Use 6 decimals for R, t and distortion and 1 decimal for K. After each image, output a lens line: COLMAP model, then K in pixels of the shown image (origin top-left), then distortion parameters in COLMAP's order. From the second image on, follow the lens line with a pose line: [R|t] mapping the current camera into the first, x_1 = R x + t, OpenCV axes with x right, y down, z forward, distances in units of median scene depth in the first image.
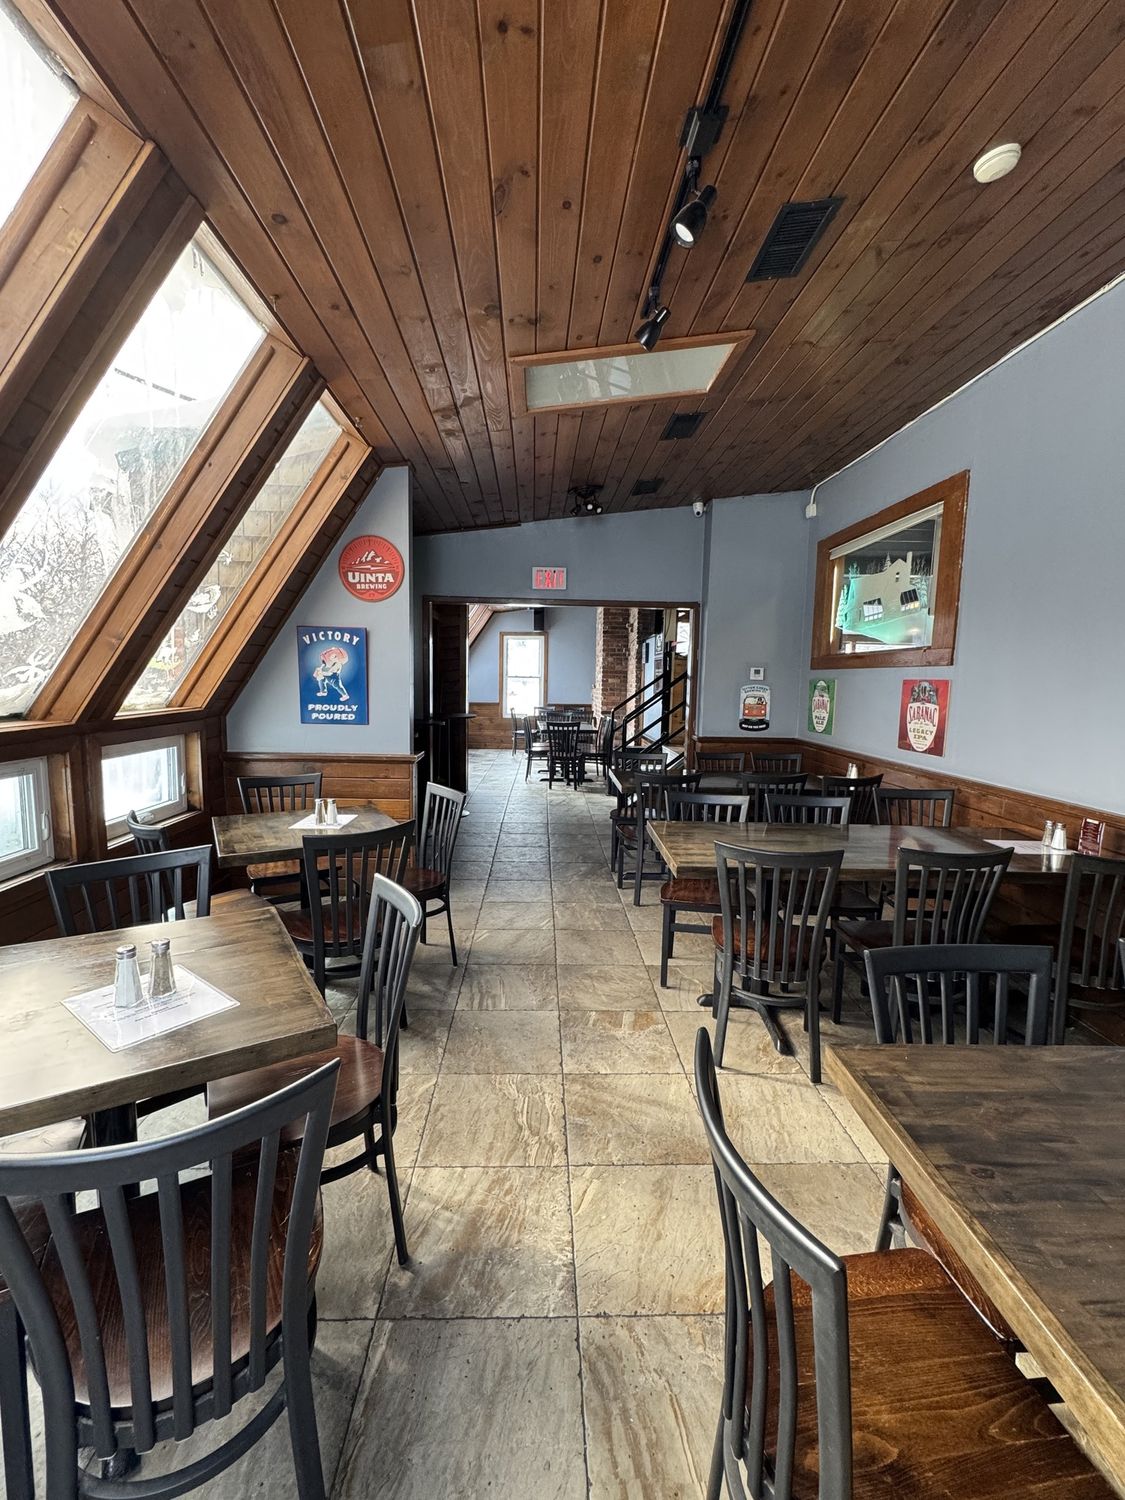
lens RADIAL K [[650.6, 0, 560.2], [0, 650.6, 744.4], [0, 0, 1]] dist [0.002803, 0.000790]
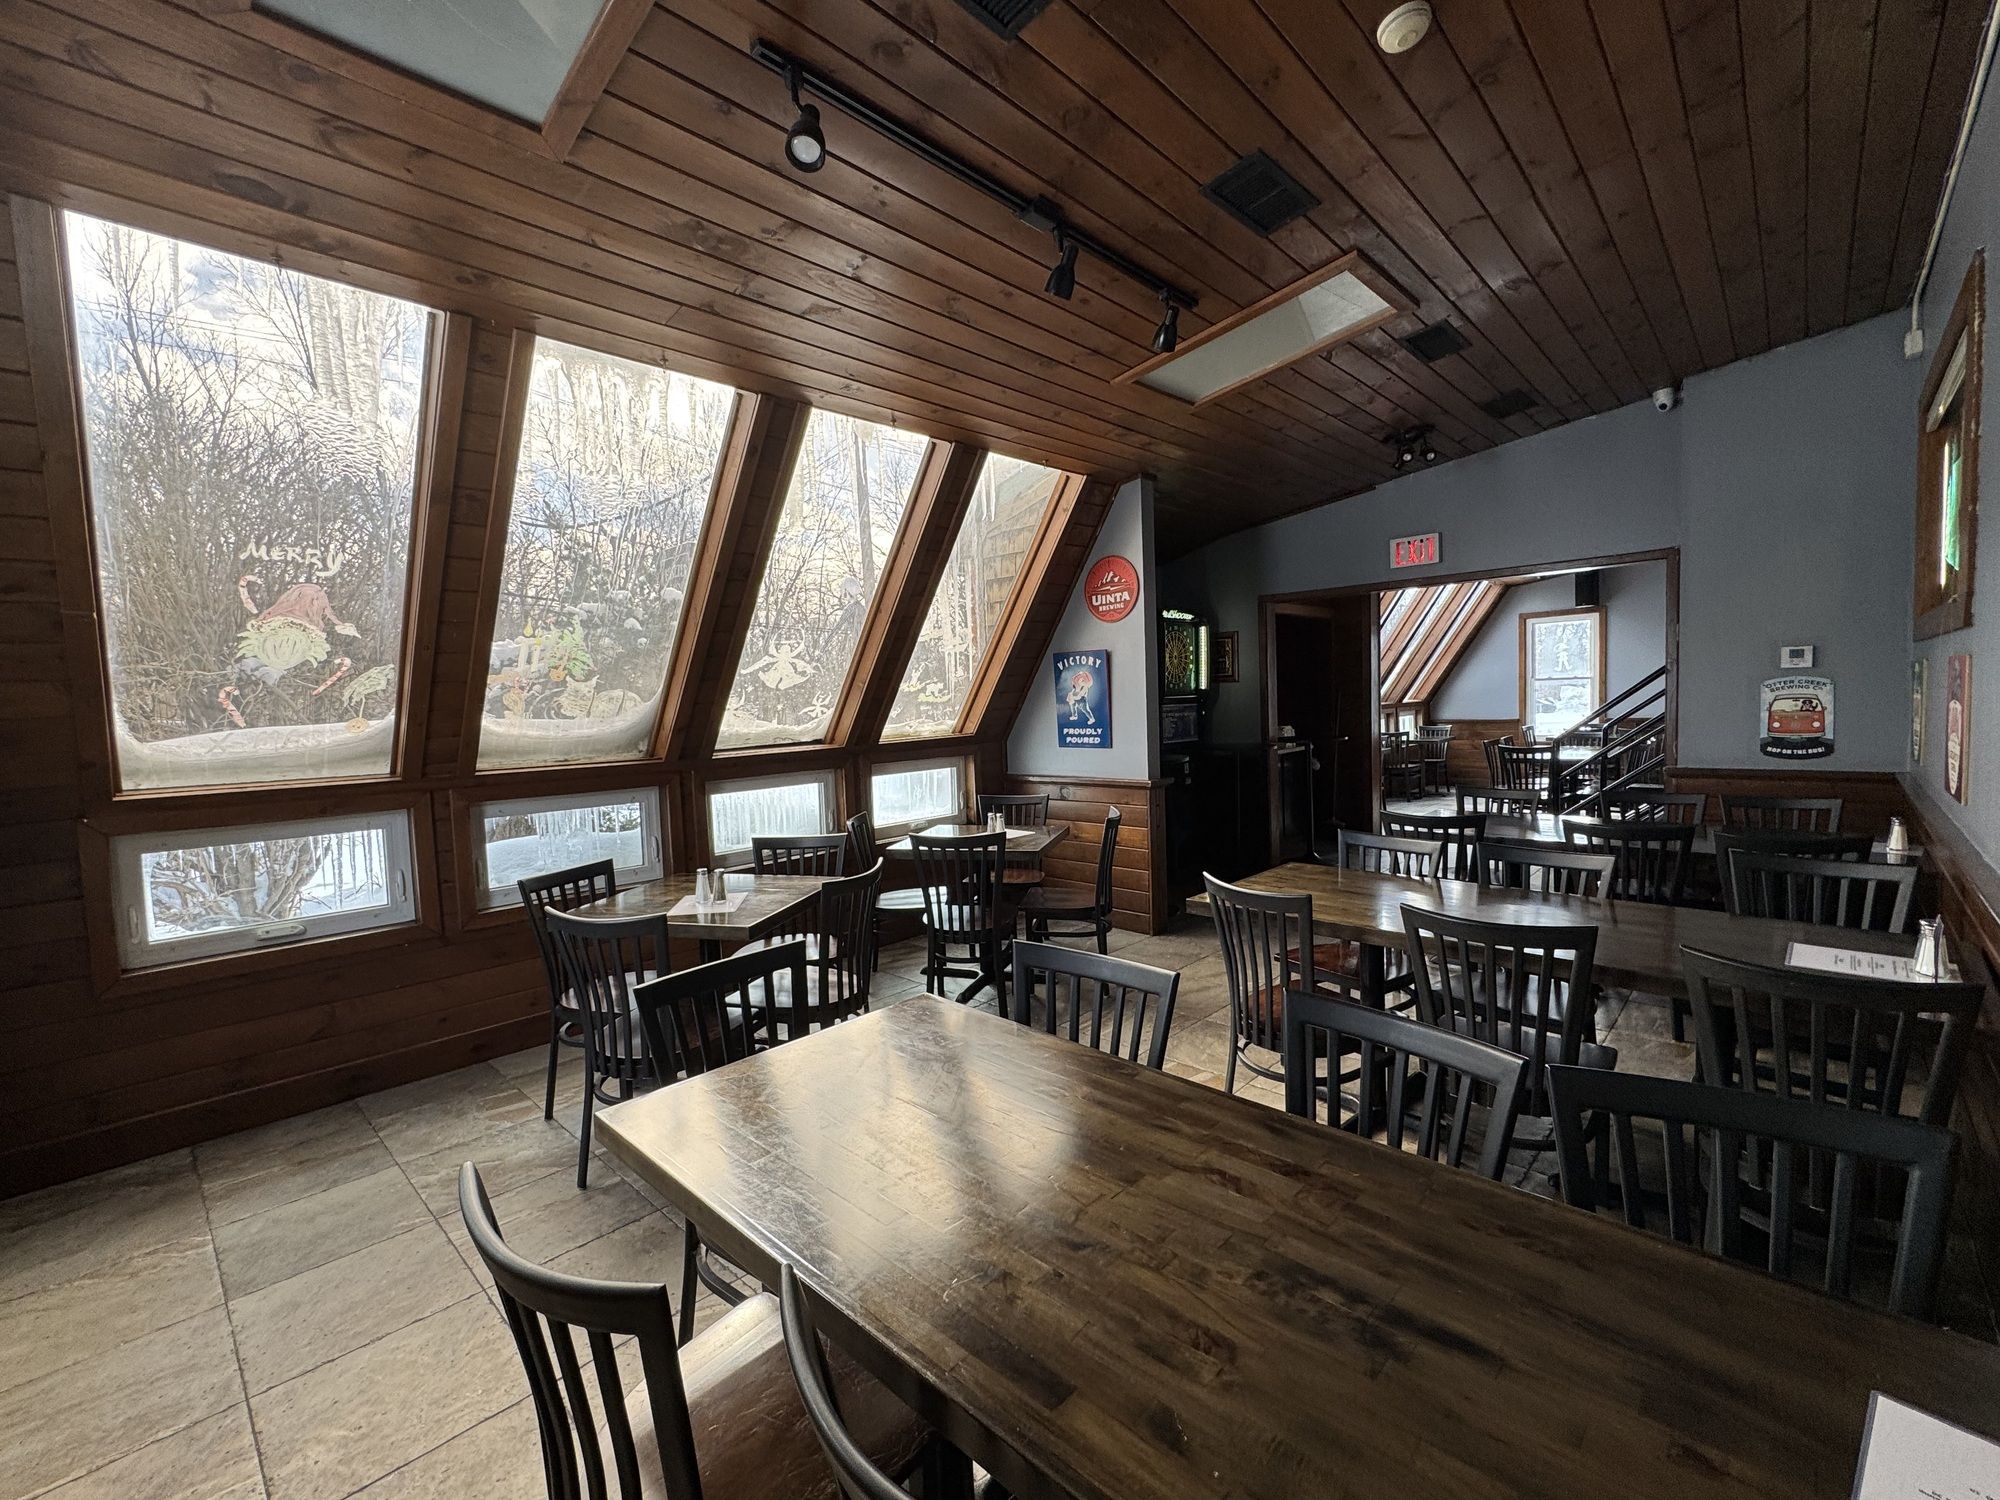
lens RADIAL K [[867.5, 0, 1009.7], [0, 867.5, 757.0], [0, 0, 1]] dist [0.002803, 0.000790]
pose [[0.703484, 0.003088, -0.710705, 0.523908], [-0.021914, 0.999609, -0.017347, 0.009194], [0.710373, 0.027778, 0.703277, -0.022096]]
